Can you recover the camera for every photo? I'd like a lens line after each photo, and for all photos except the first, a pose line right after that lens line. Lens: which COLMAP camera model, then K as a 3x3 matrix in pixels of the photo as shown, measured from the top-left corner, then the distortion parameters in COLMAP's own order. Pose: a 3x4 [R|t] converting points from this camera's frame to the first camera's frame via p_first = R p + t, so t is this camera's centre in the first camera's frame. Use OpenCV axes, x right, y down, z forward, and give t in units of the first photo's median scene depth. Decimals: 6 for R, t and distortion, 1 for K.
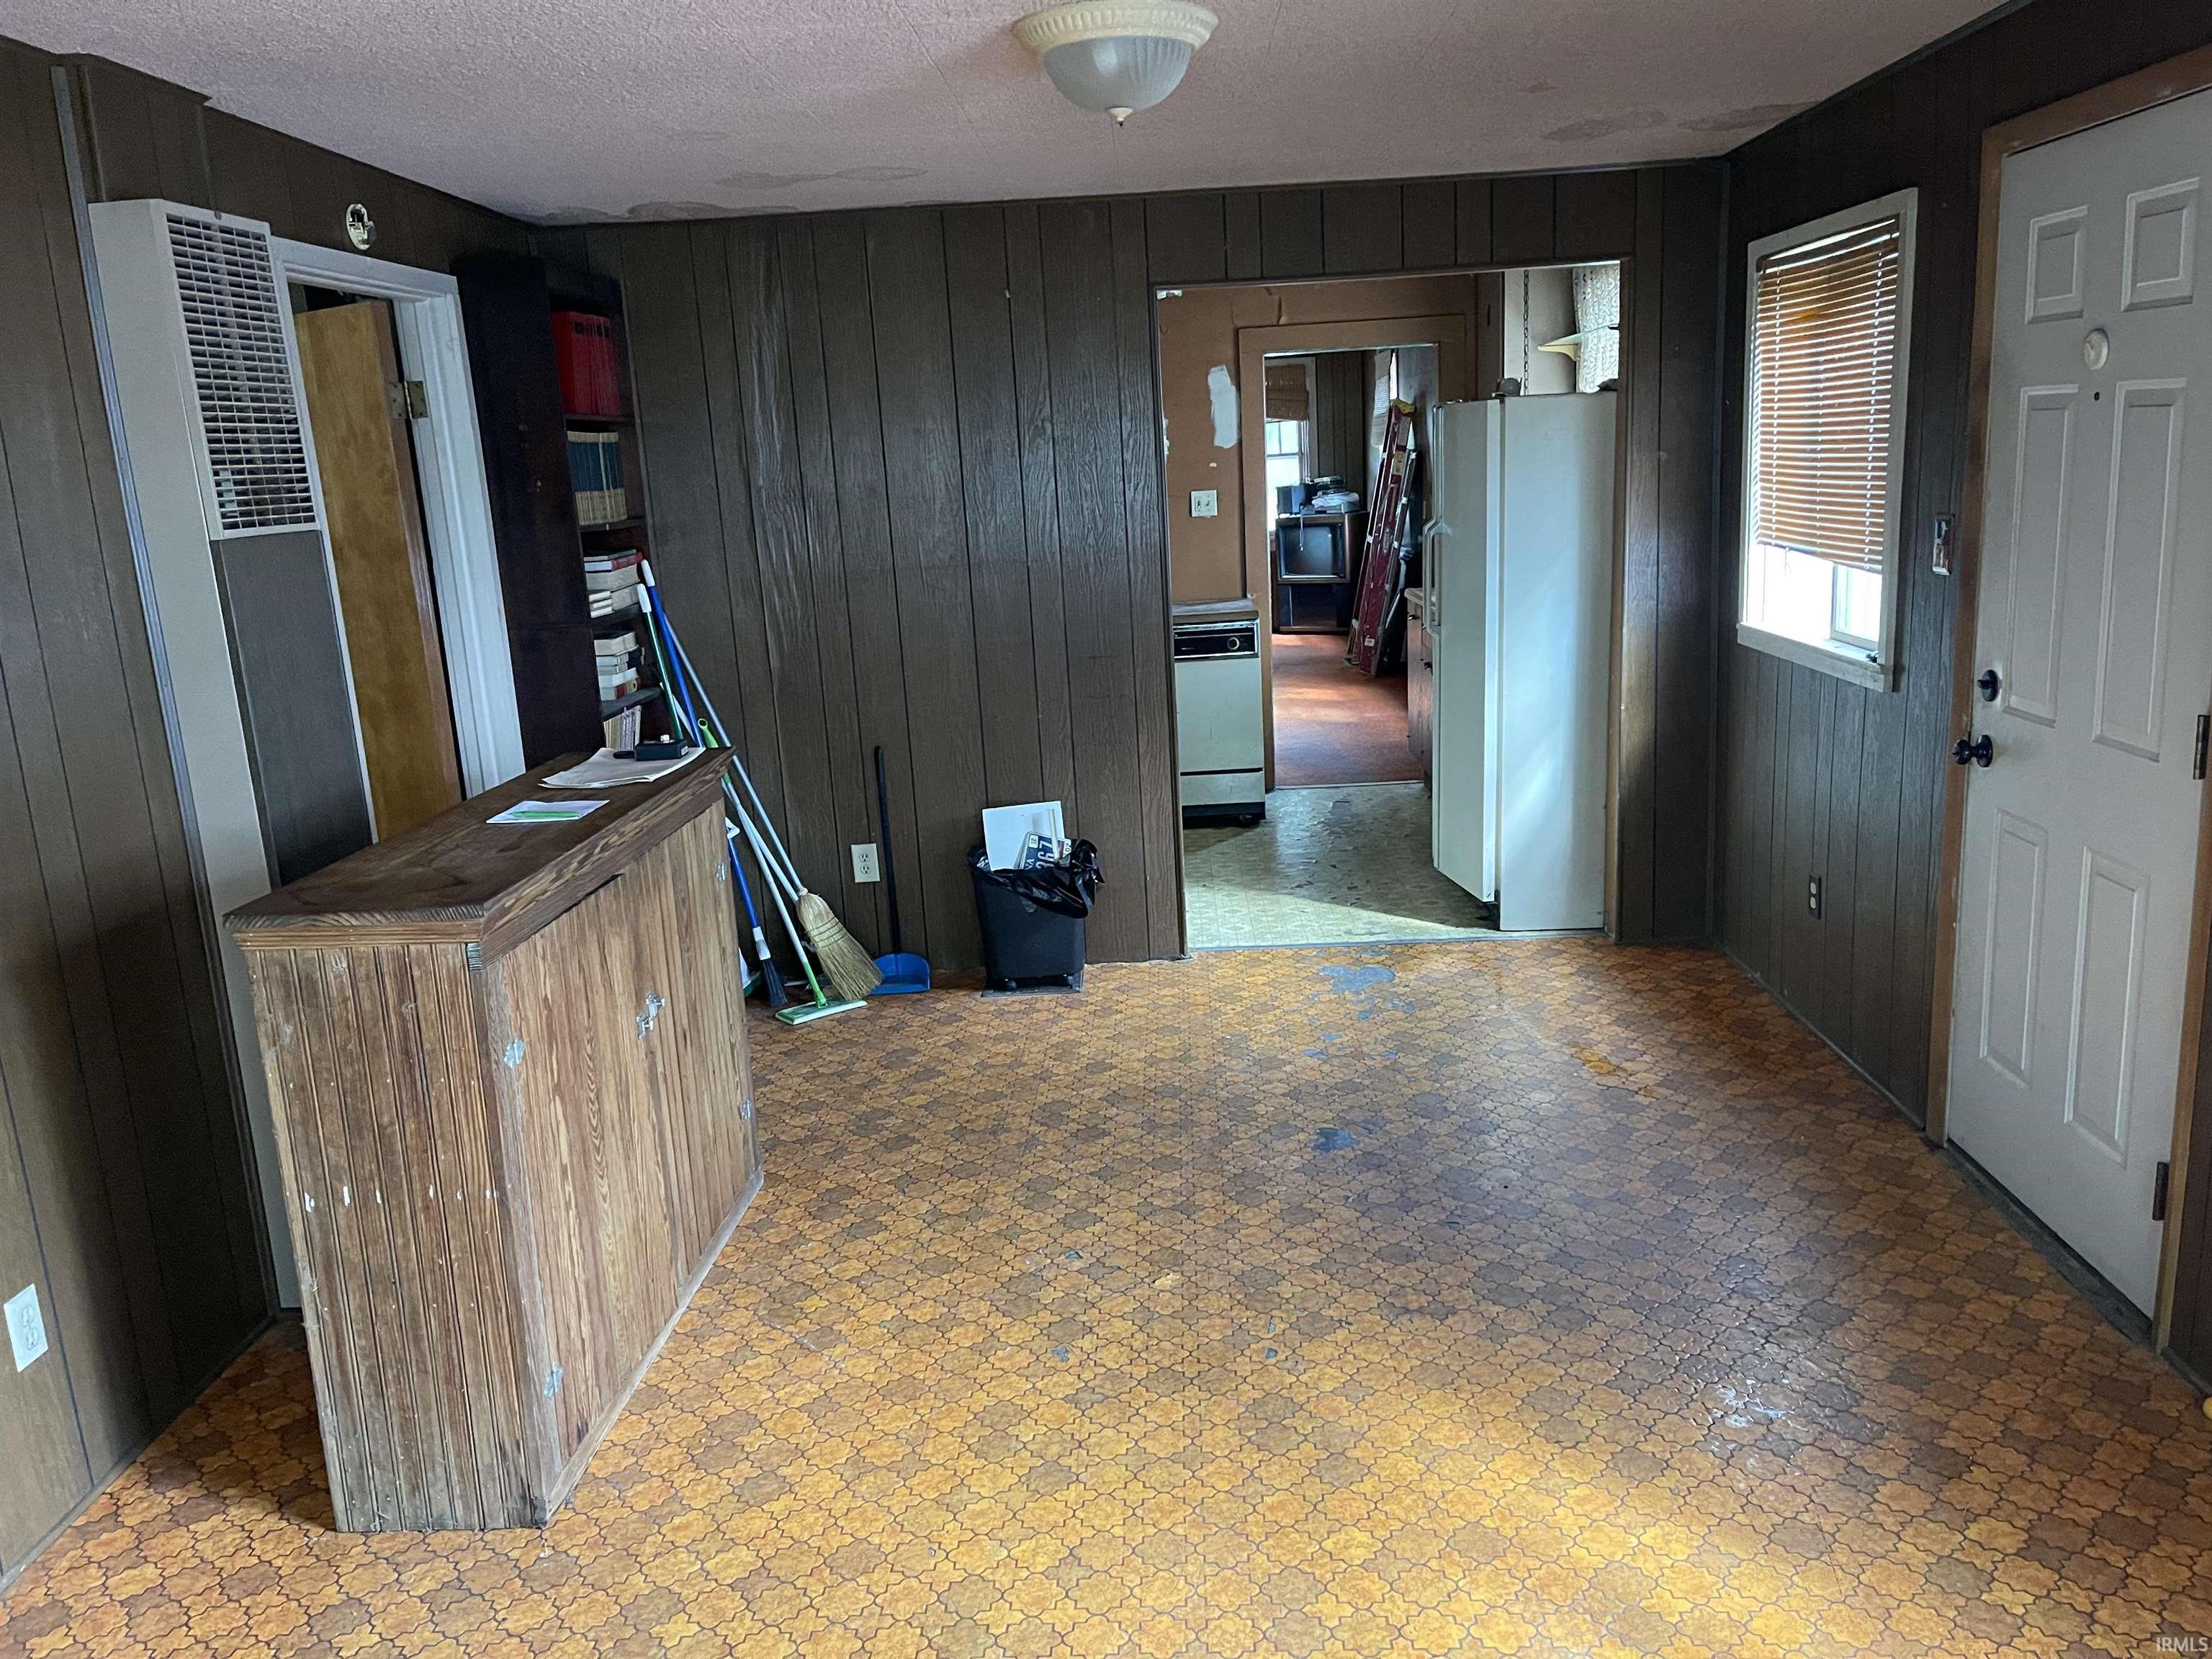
lens RADIAL K [[1646.9, 0, 1107.7], [0, 1646.9, 826.9], [0, 0, 1]] dist [0.003502, 0.000242]
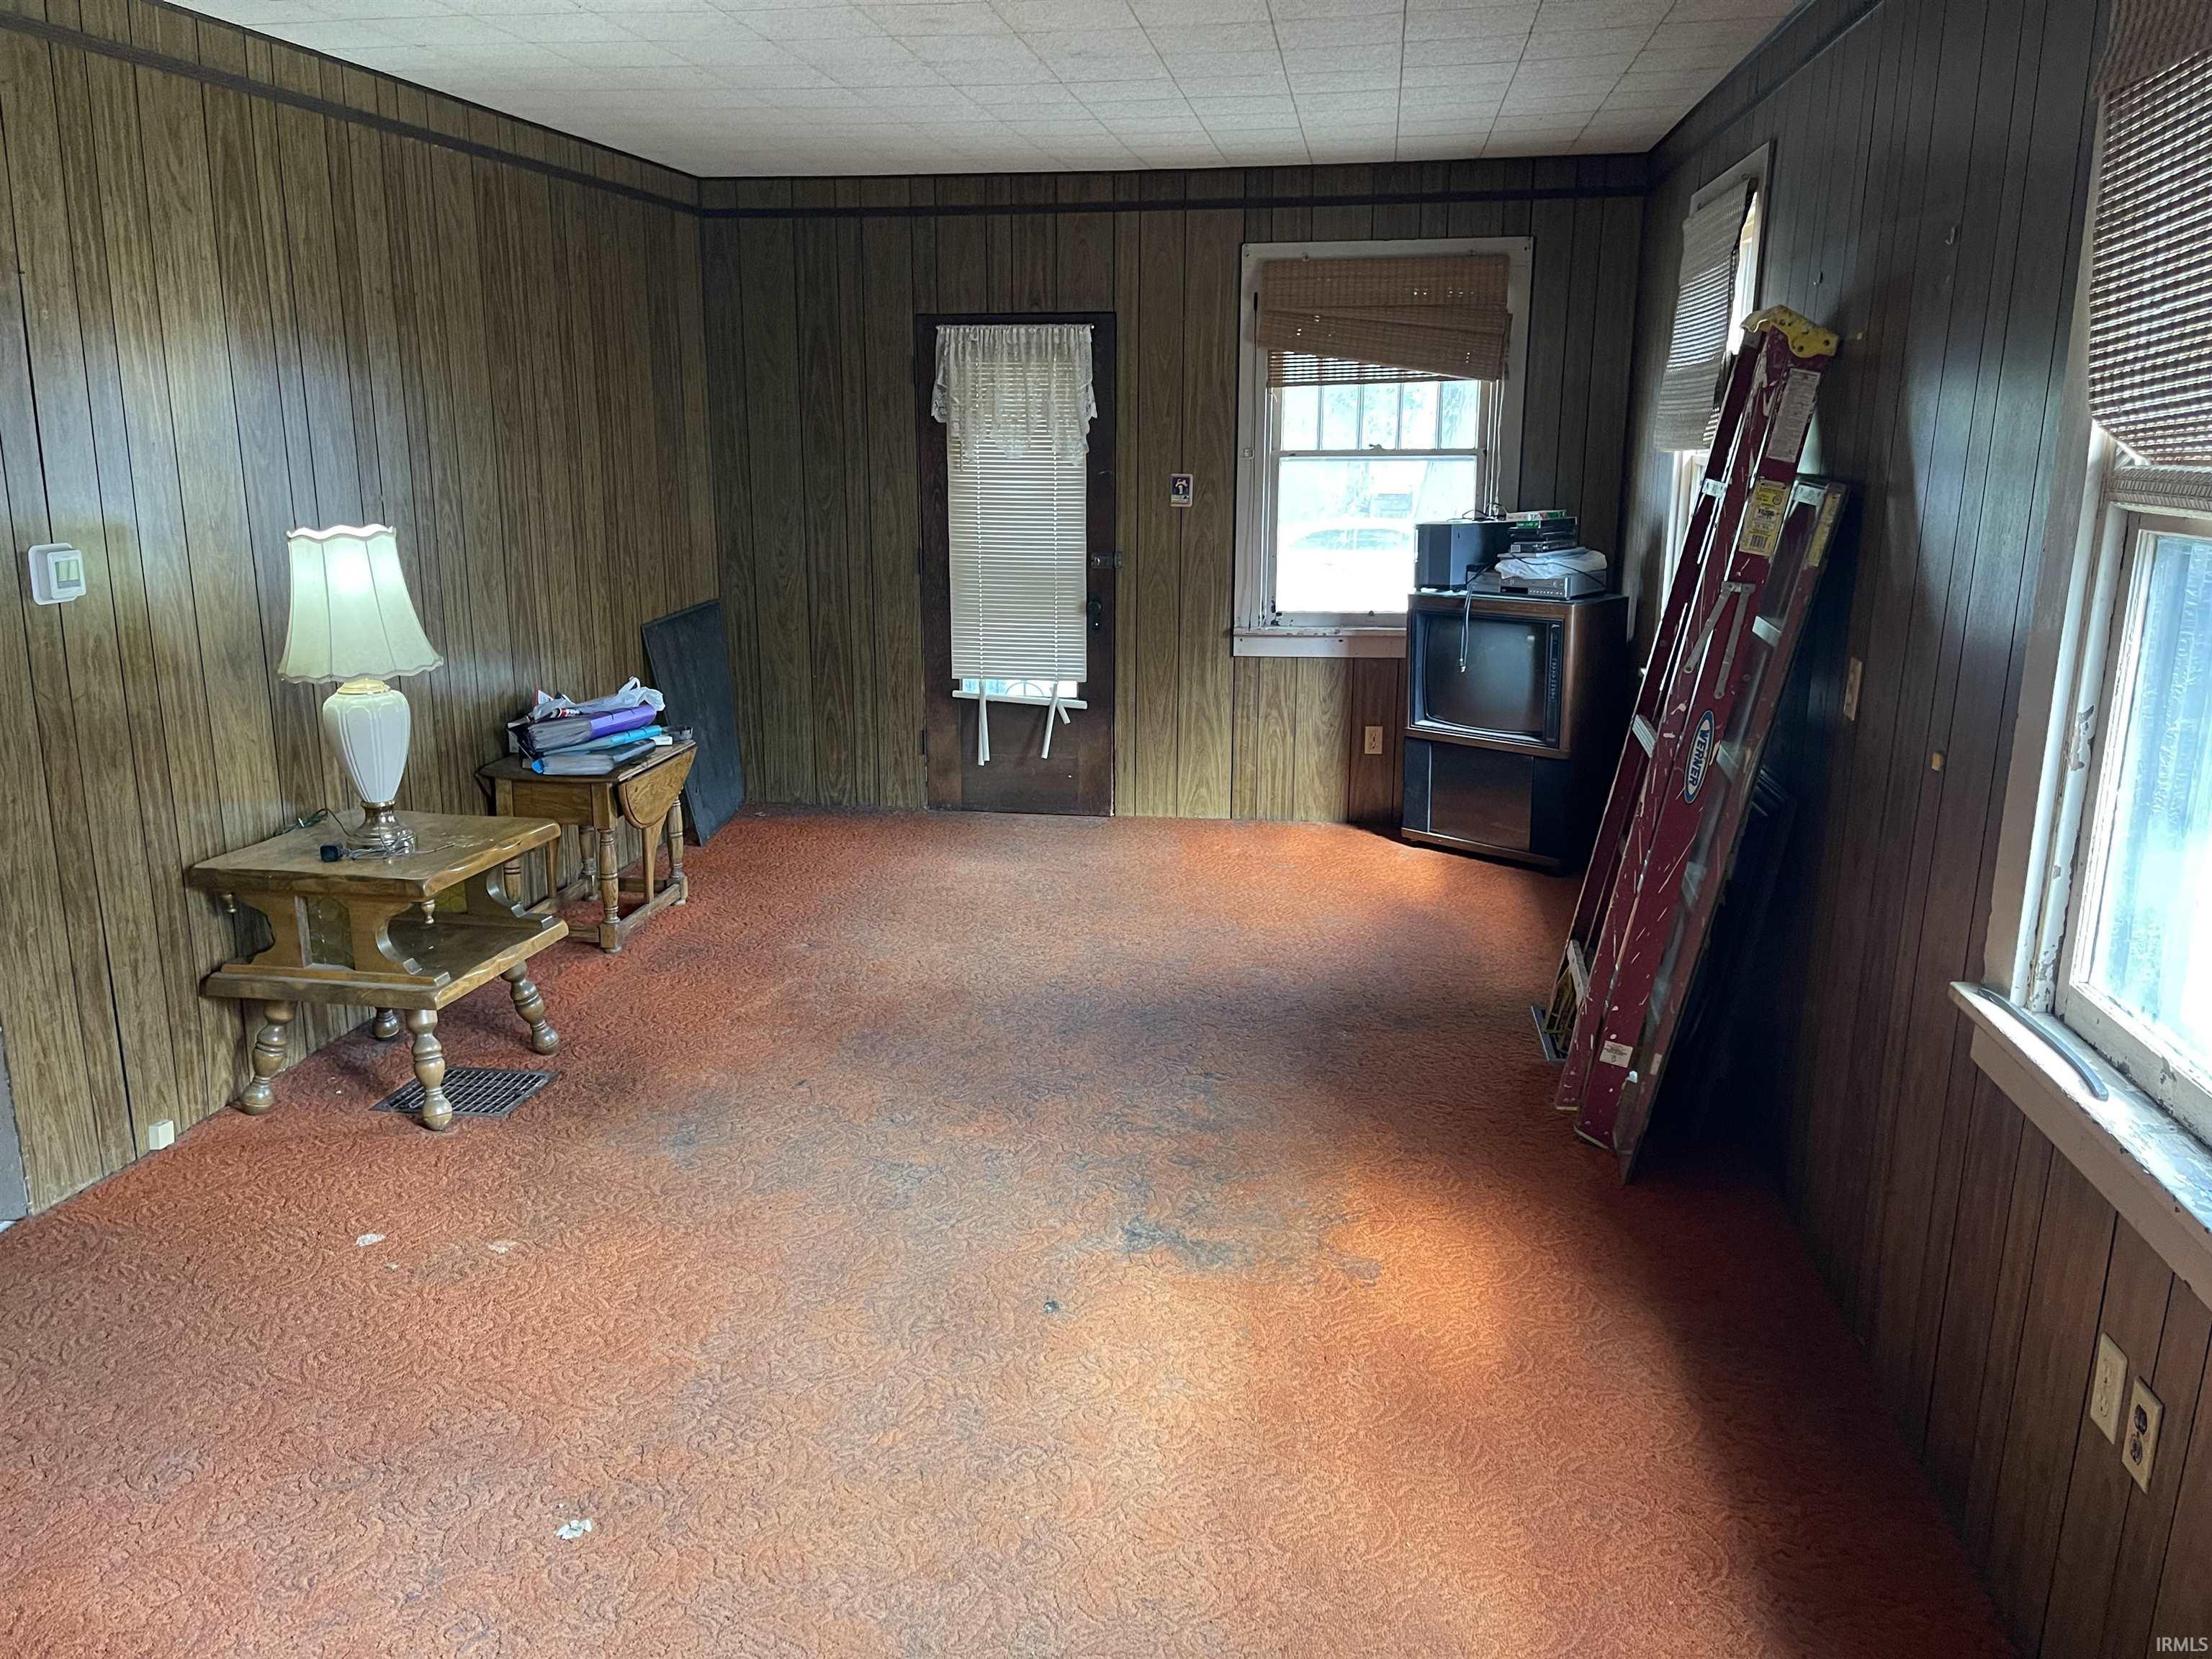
lens RADIAL K [[1646.9, 0, 1098.3], [0, 1646.9, 826.6], [0, 0, 1]] dist [0.003502, 0.000242]
pose [[0.989686, 0.086403, -0.114266, 0.075587], [-0.083683, 0.996088, 0.028396, -0.131911], [0.116273, -0.018541, 0.993044, 0.551970]]
